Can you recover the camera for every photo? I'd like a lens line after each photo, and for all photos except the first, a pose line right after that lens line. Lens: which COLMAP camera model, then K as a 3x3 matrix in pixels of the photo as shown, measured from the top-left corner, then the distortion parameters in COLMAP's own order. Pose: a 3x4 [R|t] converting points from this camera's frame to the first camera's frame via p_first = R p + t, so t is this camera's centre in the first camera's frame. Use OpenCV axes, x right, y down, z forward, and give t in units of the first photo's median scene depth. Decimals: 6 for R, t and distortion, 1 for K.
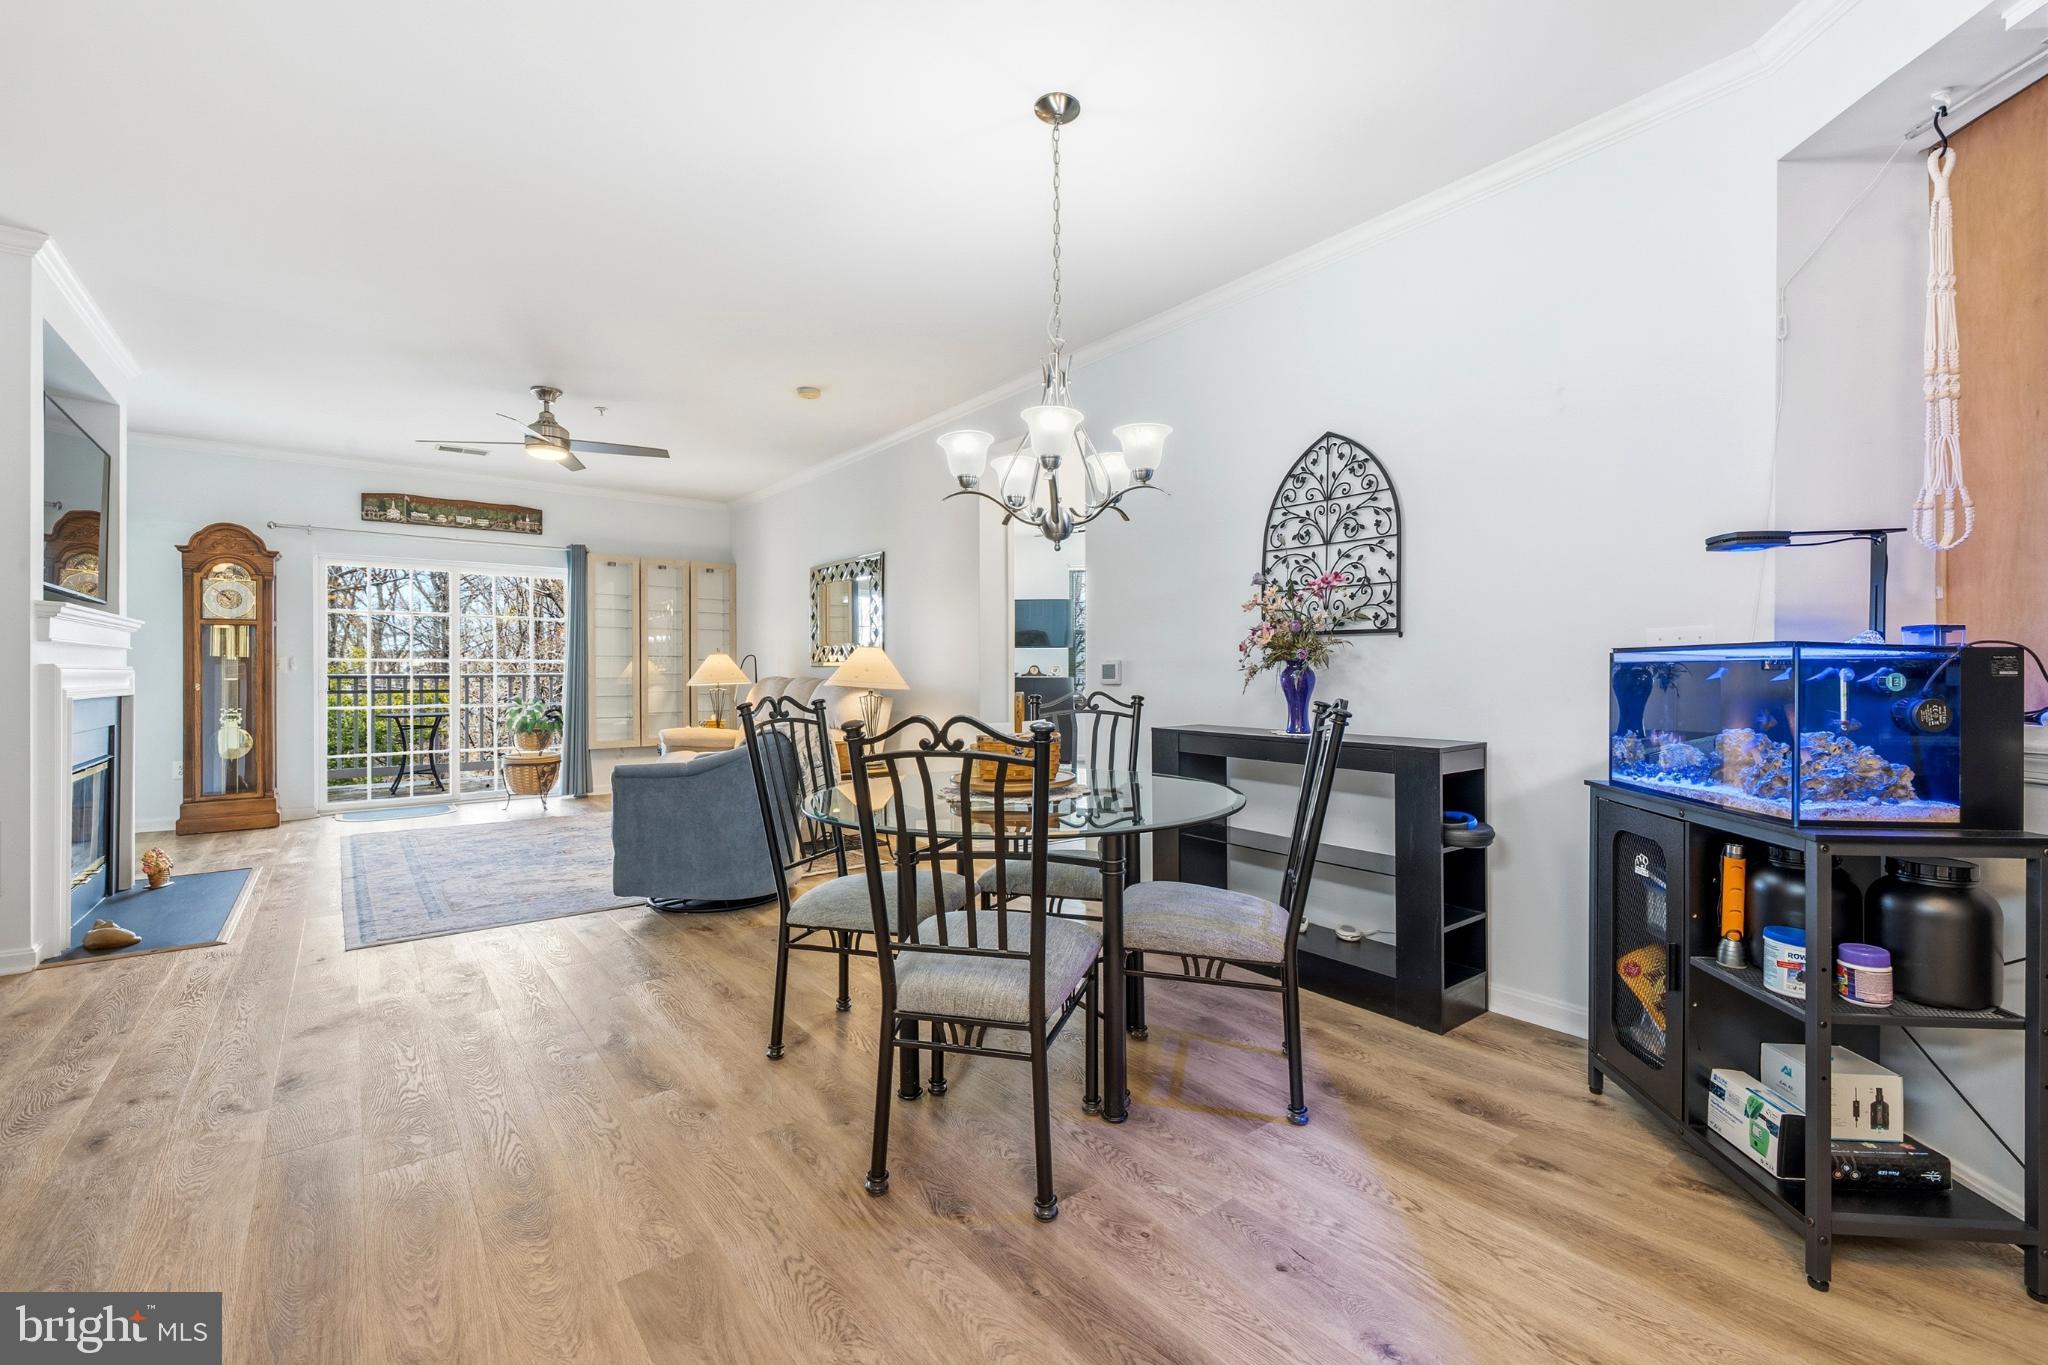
lens RADIAL K [[870.0, 0, 1022.6], [0, 870.0, 668.2], [0, 0, 1]] dist [0.003342, 0.000308]
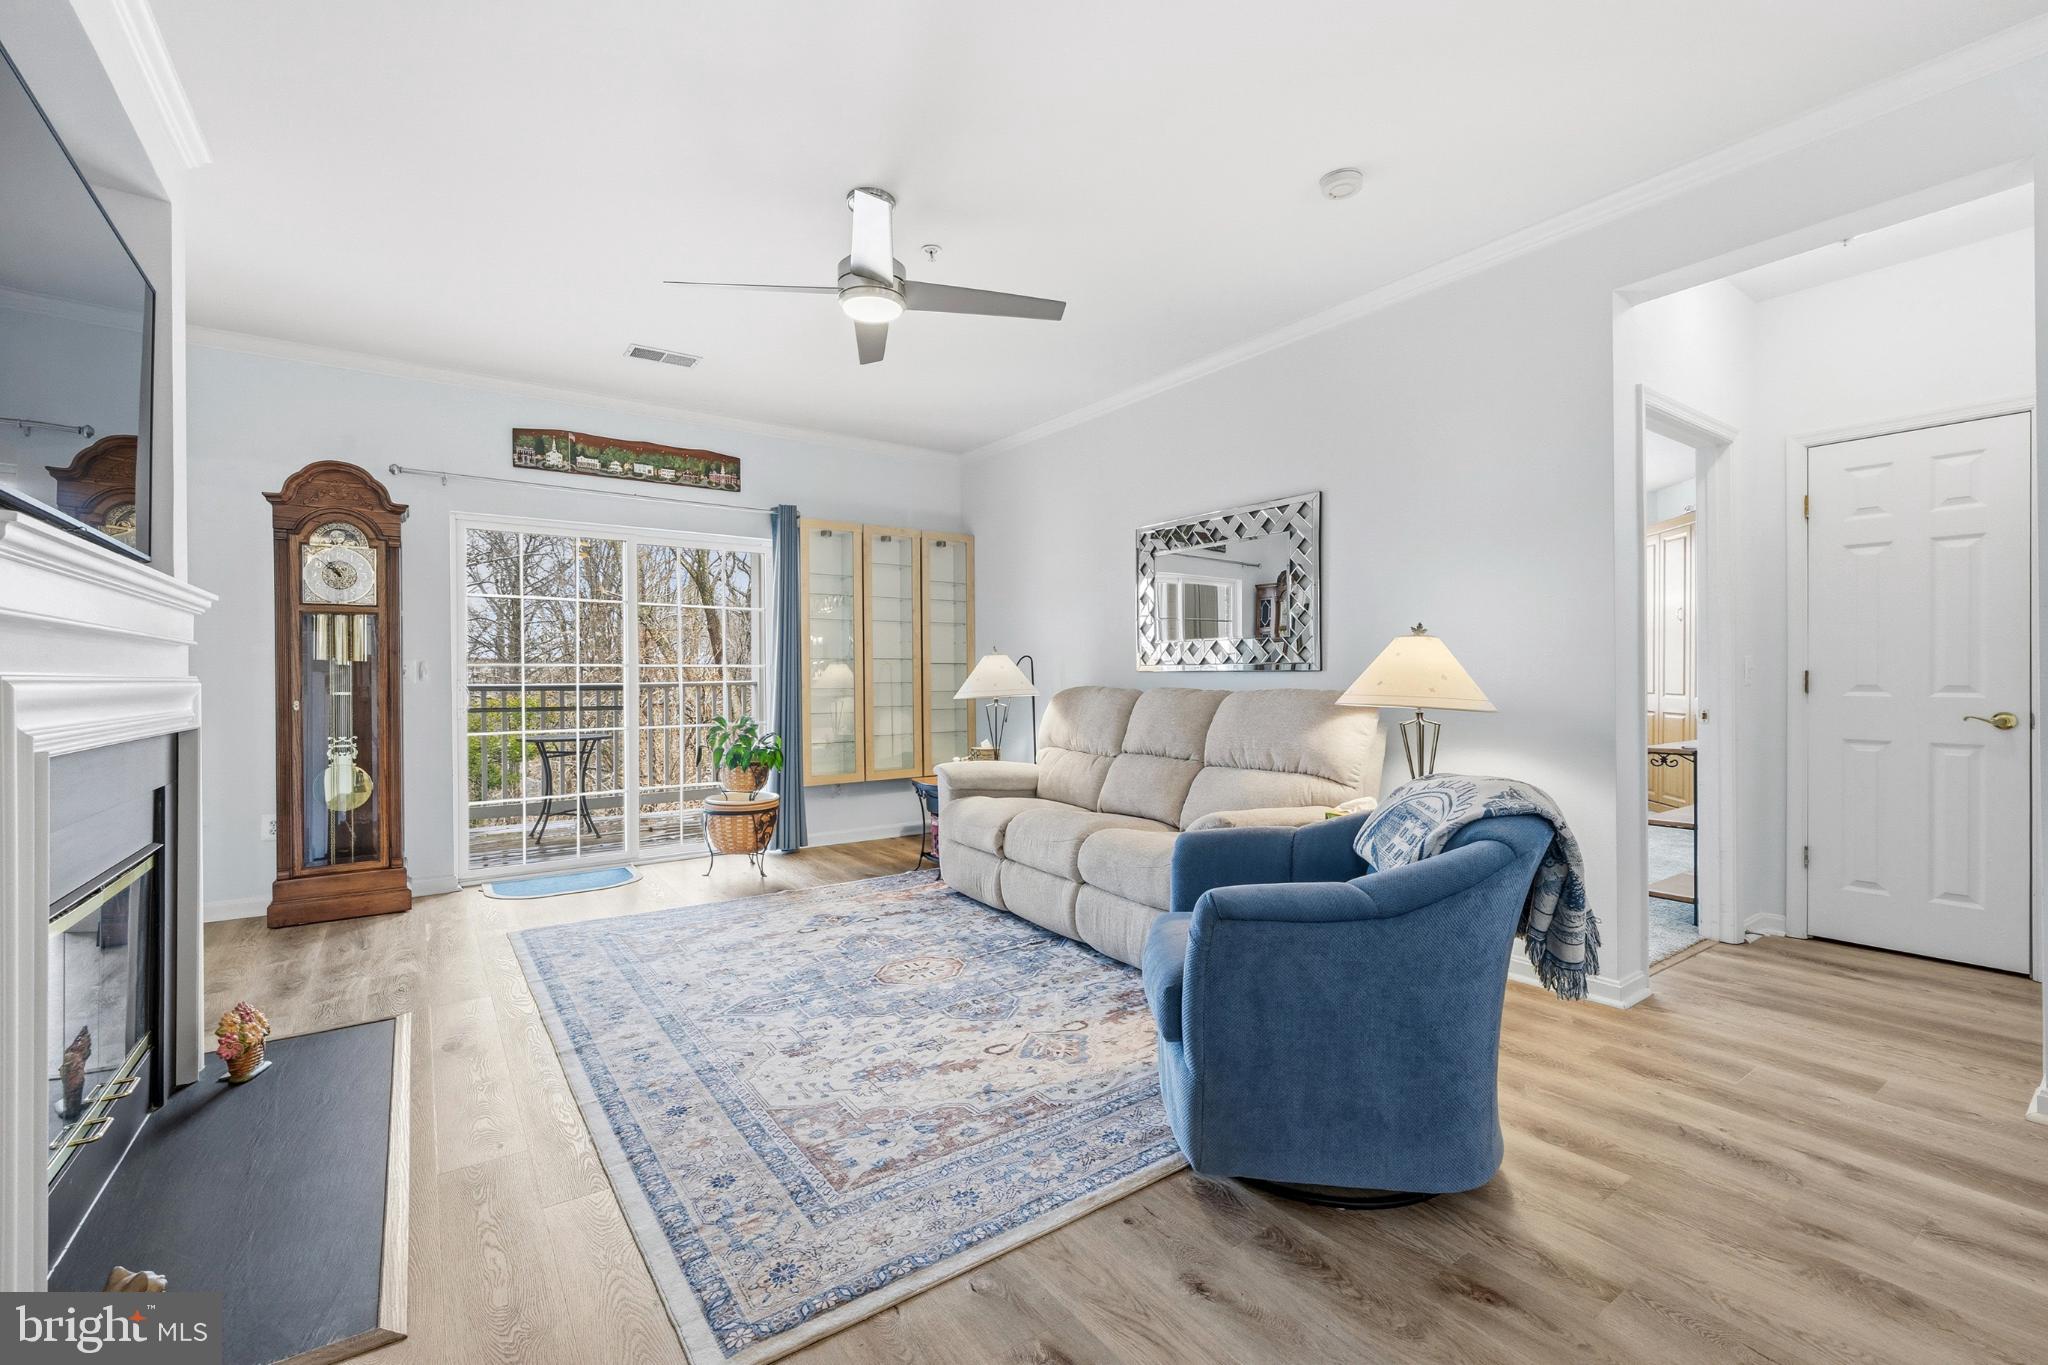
lens RADIAL K [[870.0, 0, 1021.8], [0, 870.0, 675.1], [0, 0, 1]] dist [0.003342, 0.000308]
pose [[0.998895, -0.003390, -0.046884, -0.345671], [0.003522, 0.999990, 0.002749, -0.001705], [0.046874, -0.002911, 0.998897, 0.345793]]
